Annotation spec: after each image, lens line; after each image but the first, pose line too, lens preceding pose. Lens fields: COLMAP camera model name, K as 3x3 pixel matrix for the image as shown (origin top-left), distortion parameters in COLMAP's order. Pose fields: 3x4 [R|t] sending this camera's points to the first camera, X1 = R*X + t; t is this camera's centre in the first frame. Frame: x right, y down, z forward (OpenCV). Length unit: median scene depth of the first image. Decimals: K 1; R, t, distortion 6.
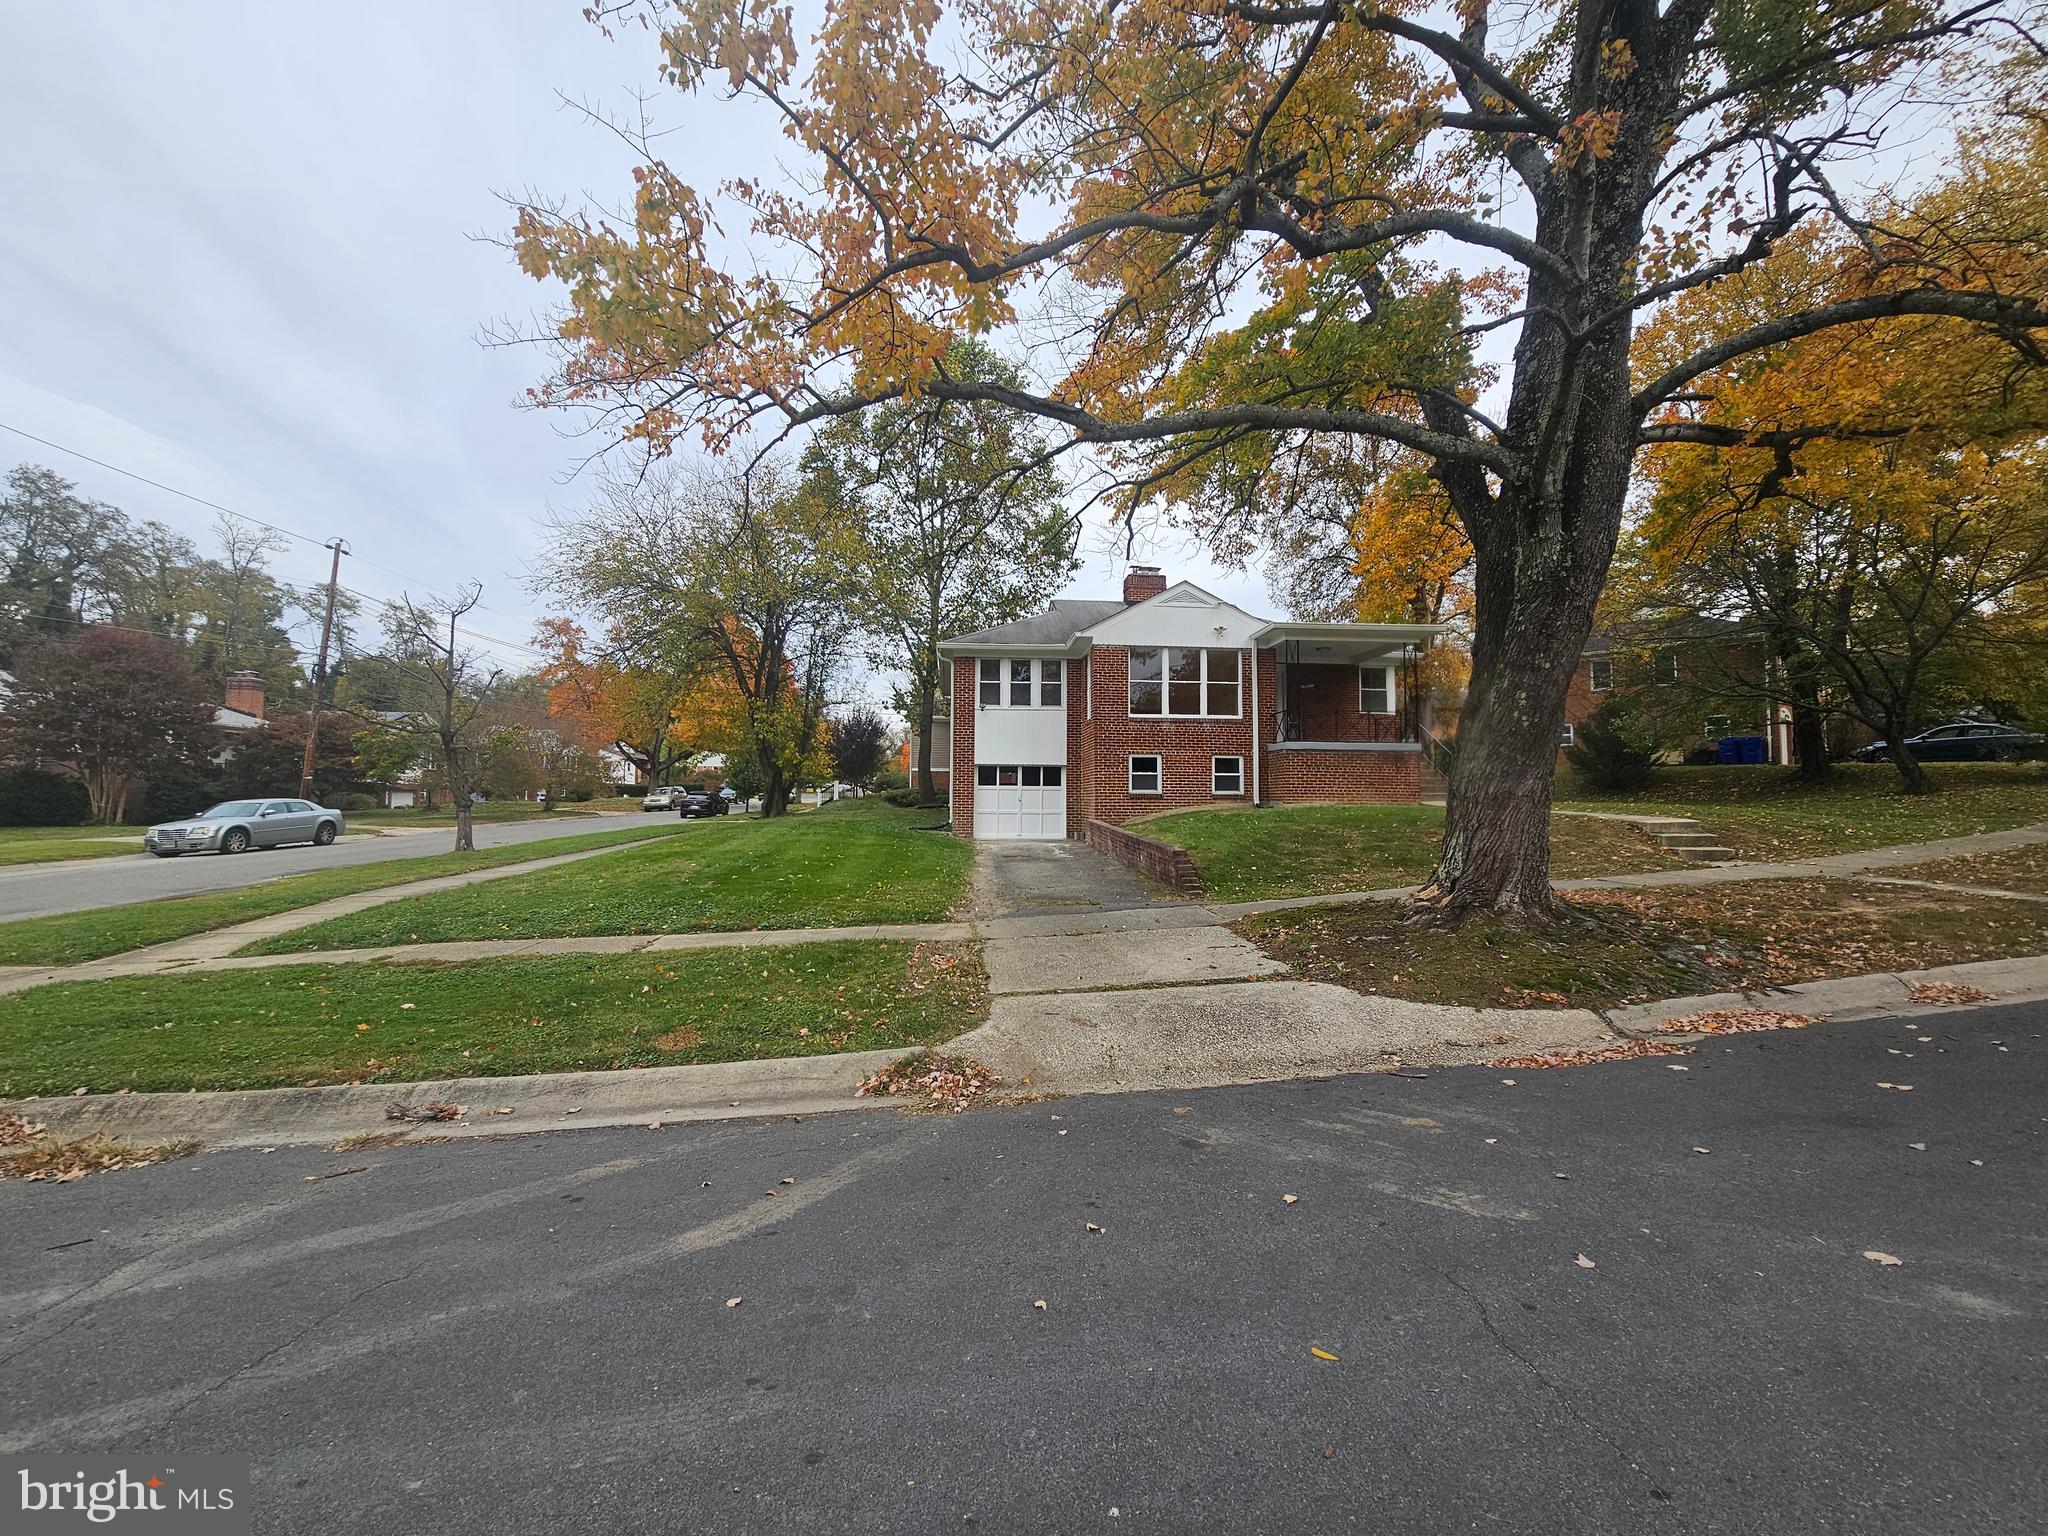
lens RADIAL K [[806.8, 0, 1024.0], [0, 806.8, 768.0], [0, 0, 1]] dist [-0.000731, -0.000166]
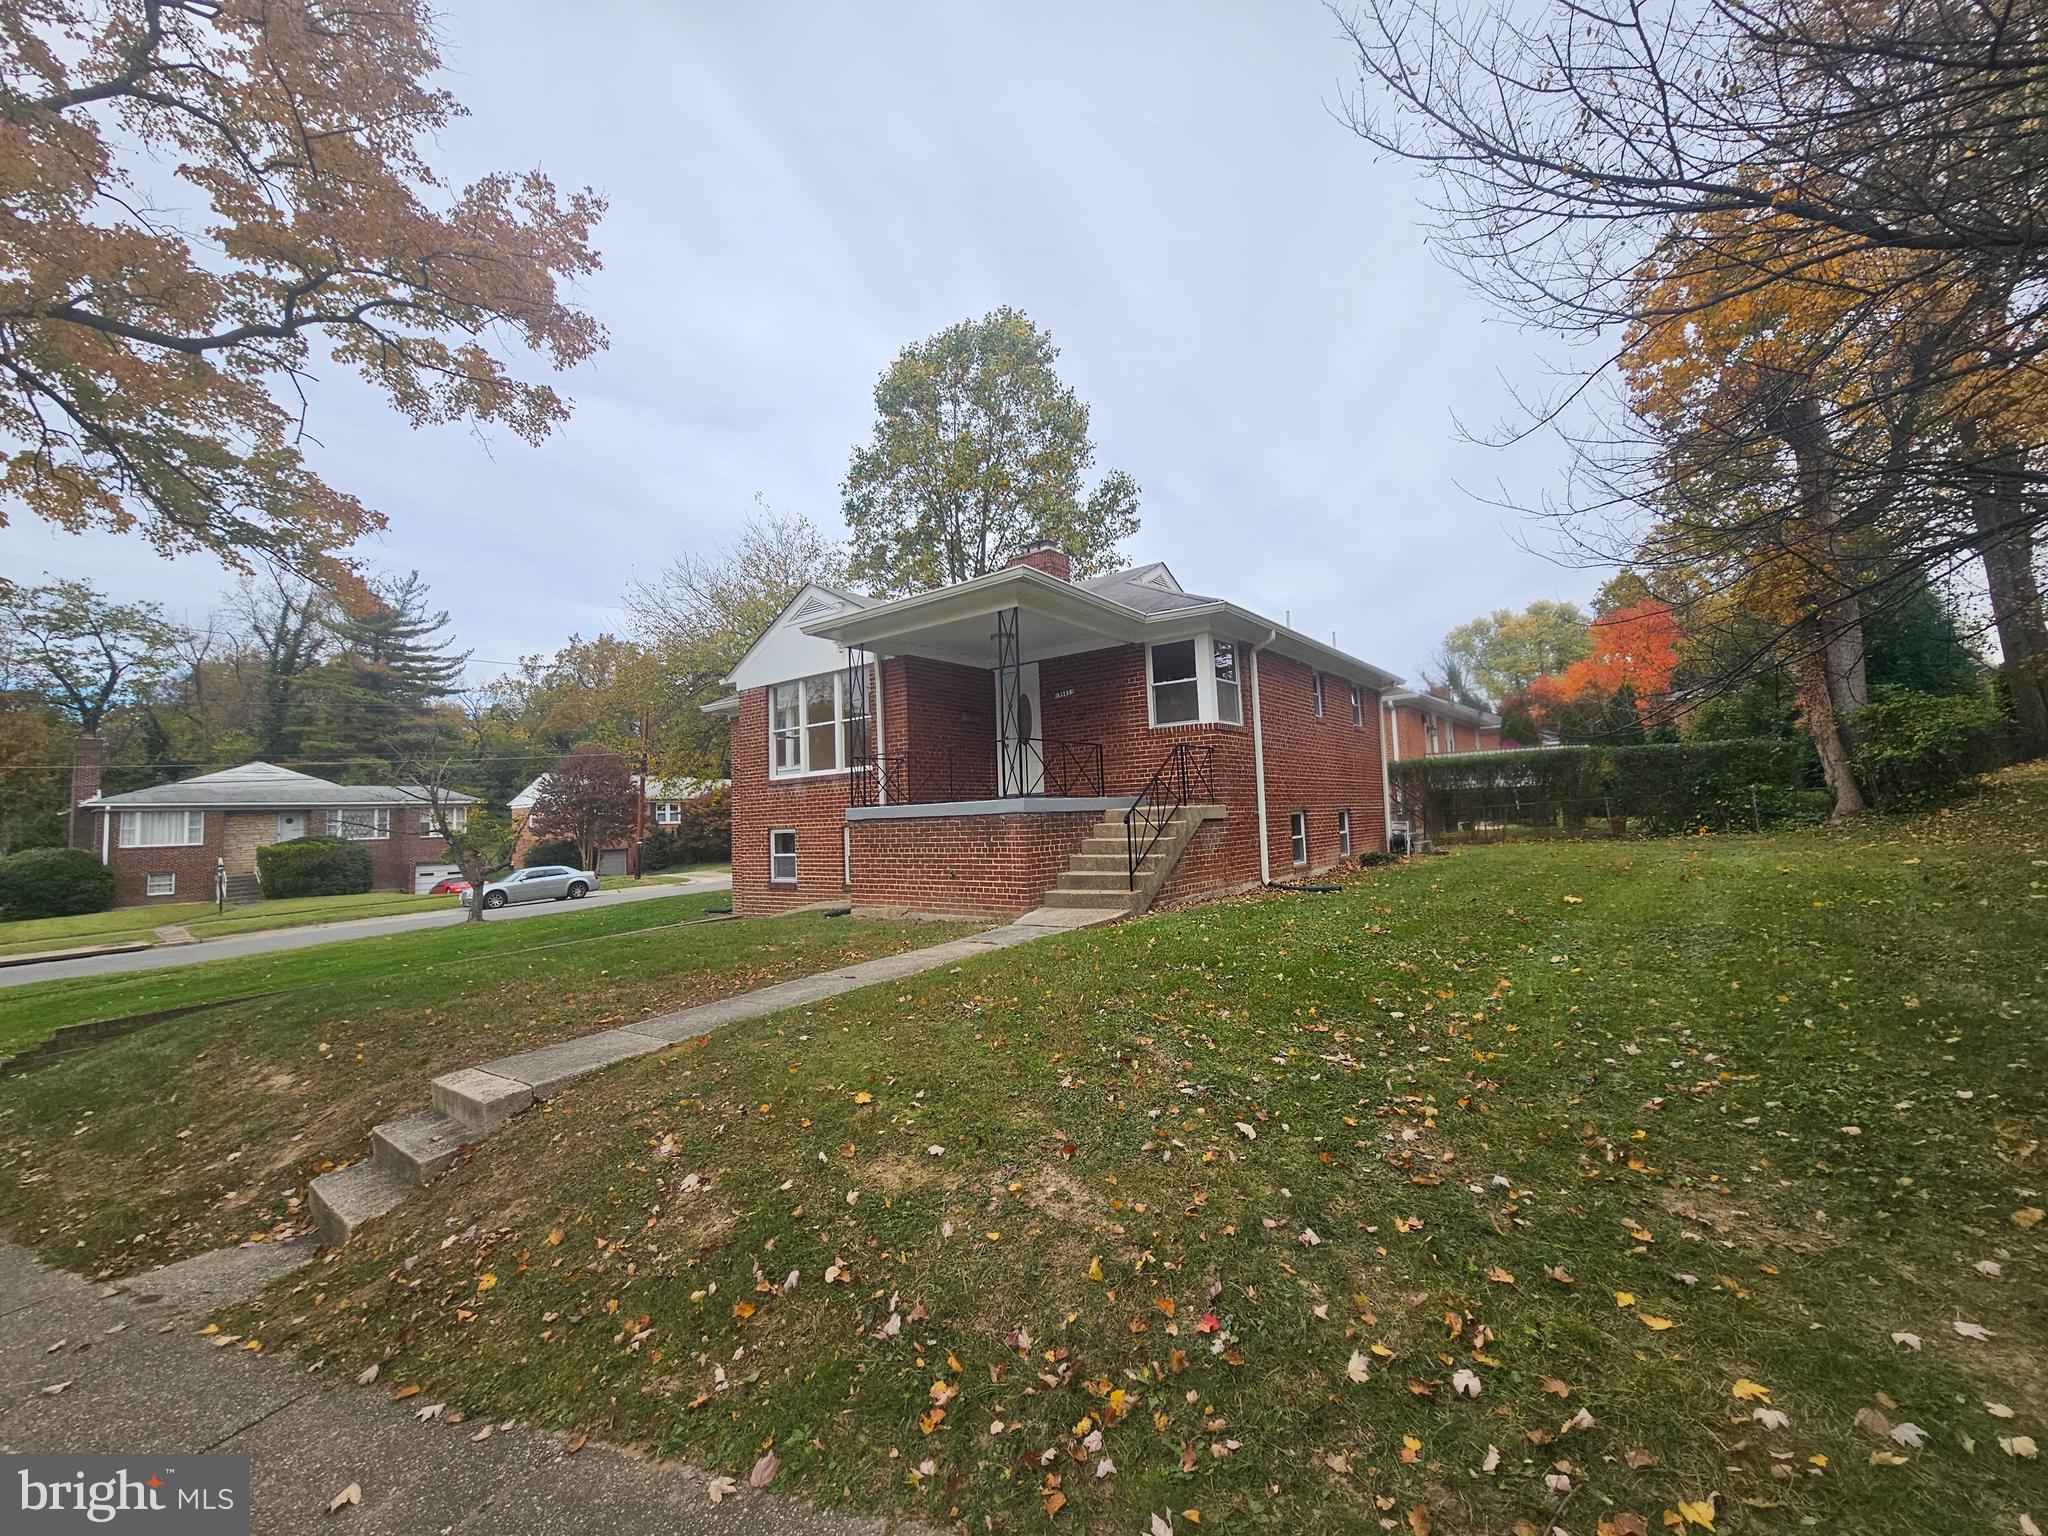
lens RADIAL K [[814.3, 0, 1024.0], [0, 814.3, 768.0], [0, 0, 1]] dist [0.000343, 0.000019]
pose [[0.742456, -0.077139, -0.665439, 0.753027], [0.073671, 0.996725, -0.033345, -0.029234], [0.665832, -0.024267, 0.745707, 0.543131]]
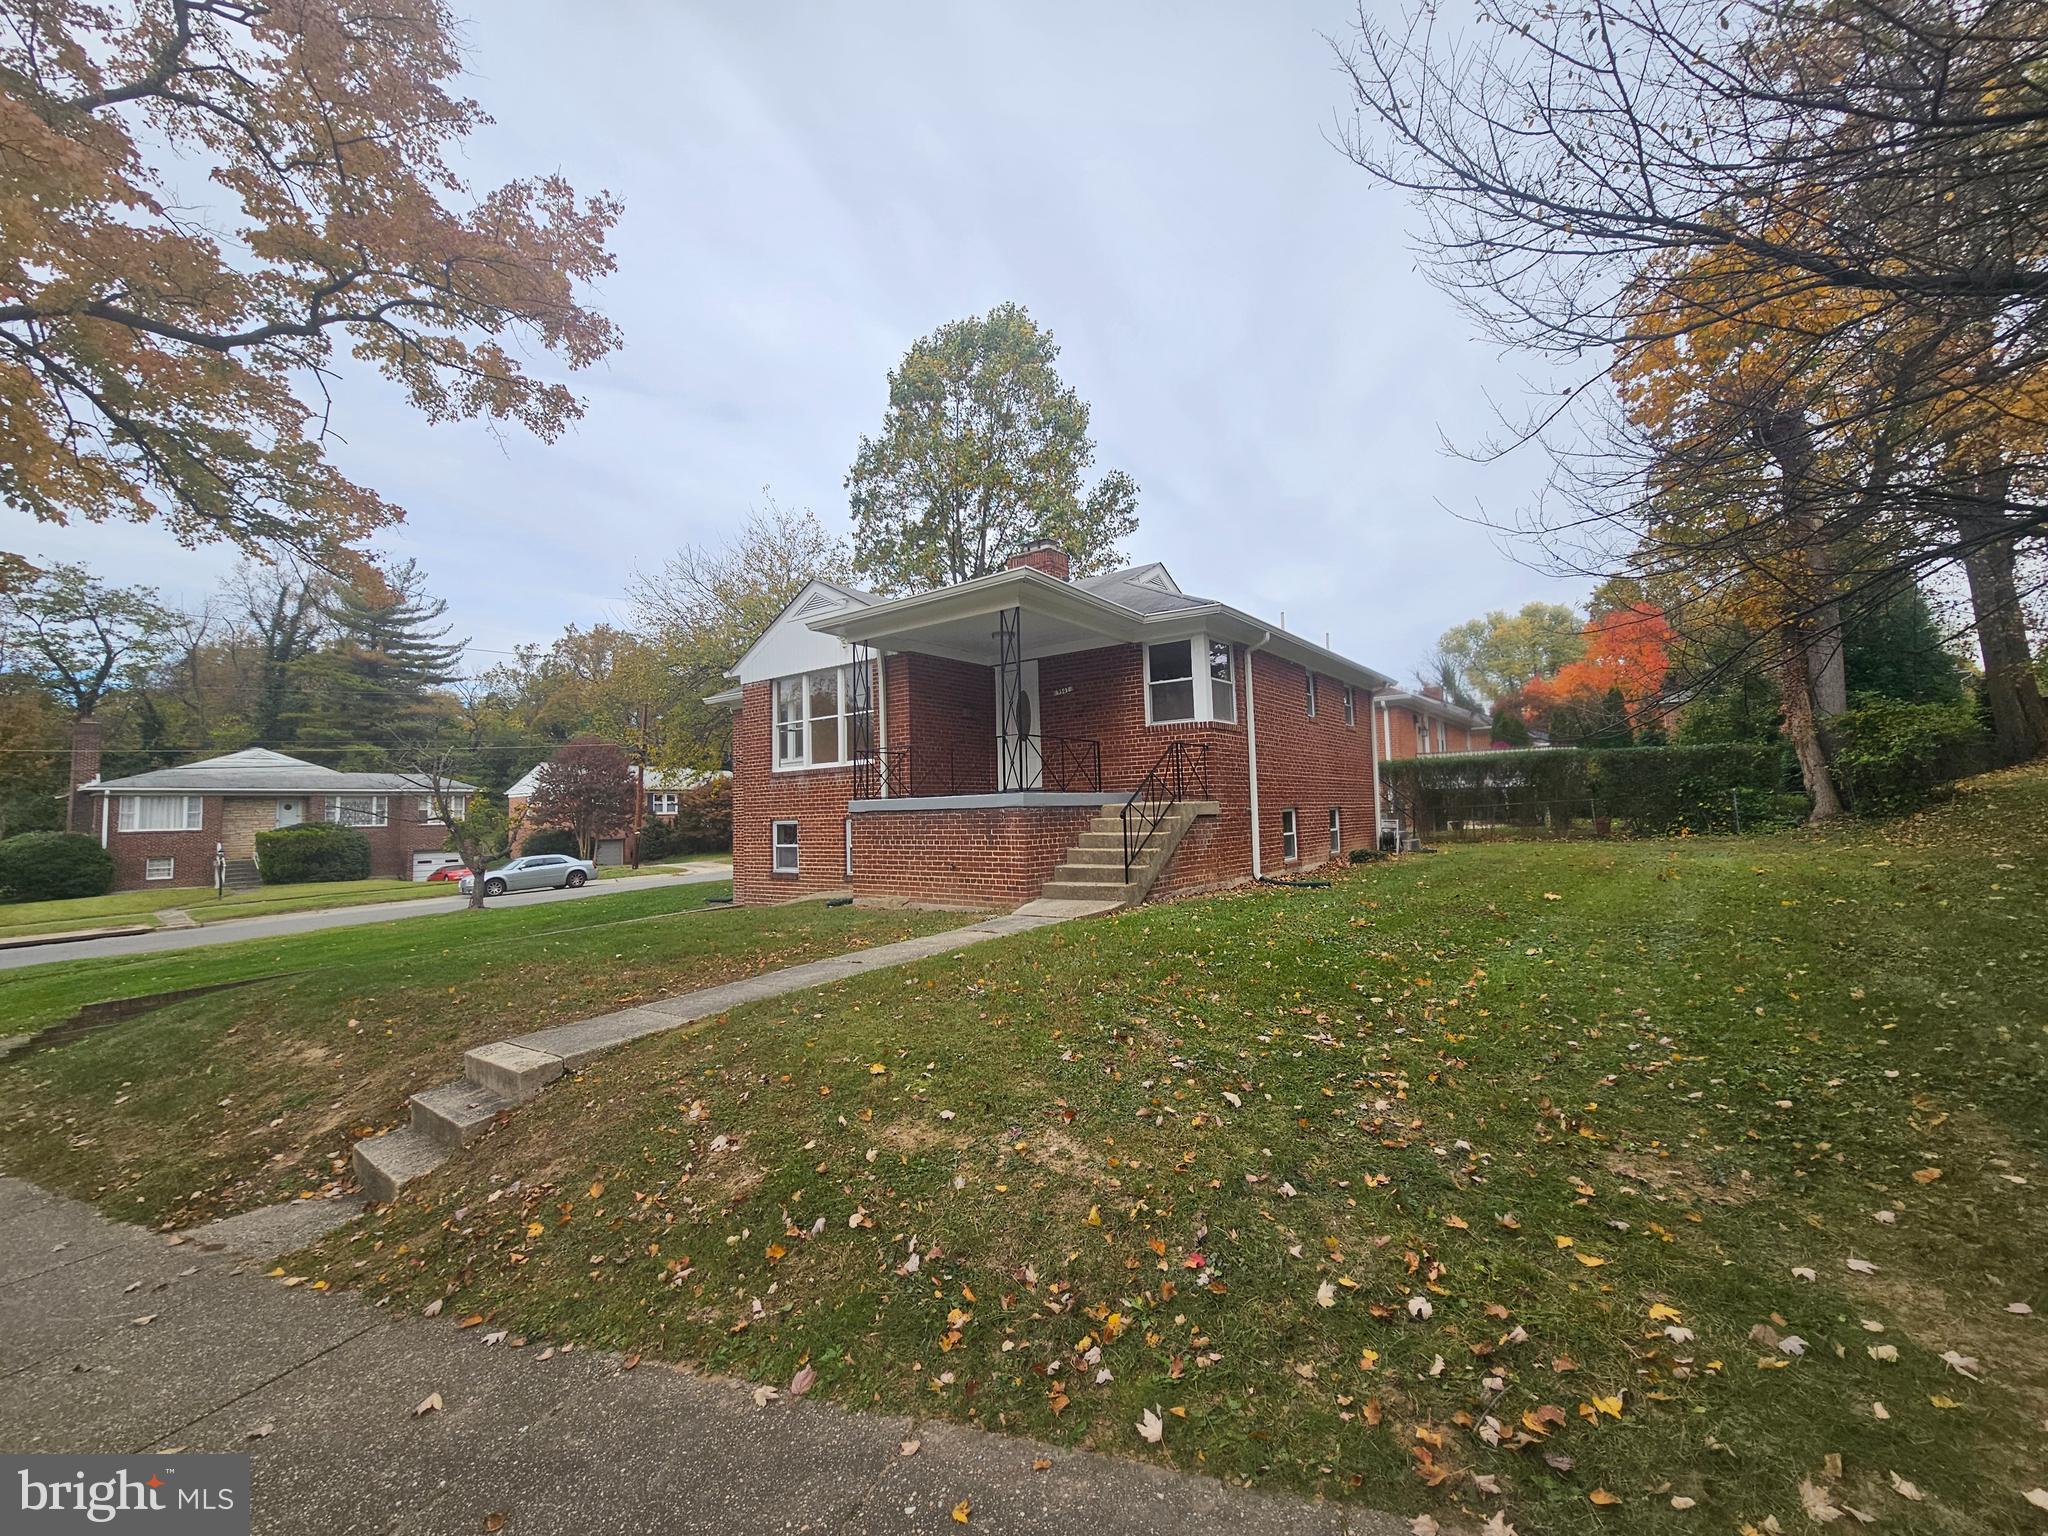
lens RADIAL K [[814.3, 0, 1024.0], [0, 814.3, 768.0], [0, 0, 1]] dist [0.000343, 0.000019]
pose [[0.747424, -0.064283, -0.661230, 0.760616], [0.062220, 0.997706, -0.026663, -0.029217], [0.661427, -0.021213, 0.749710, 0.529981]]
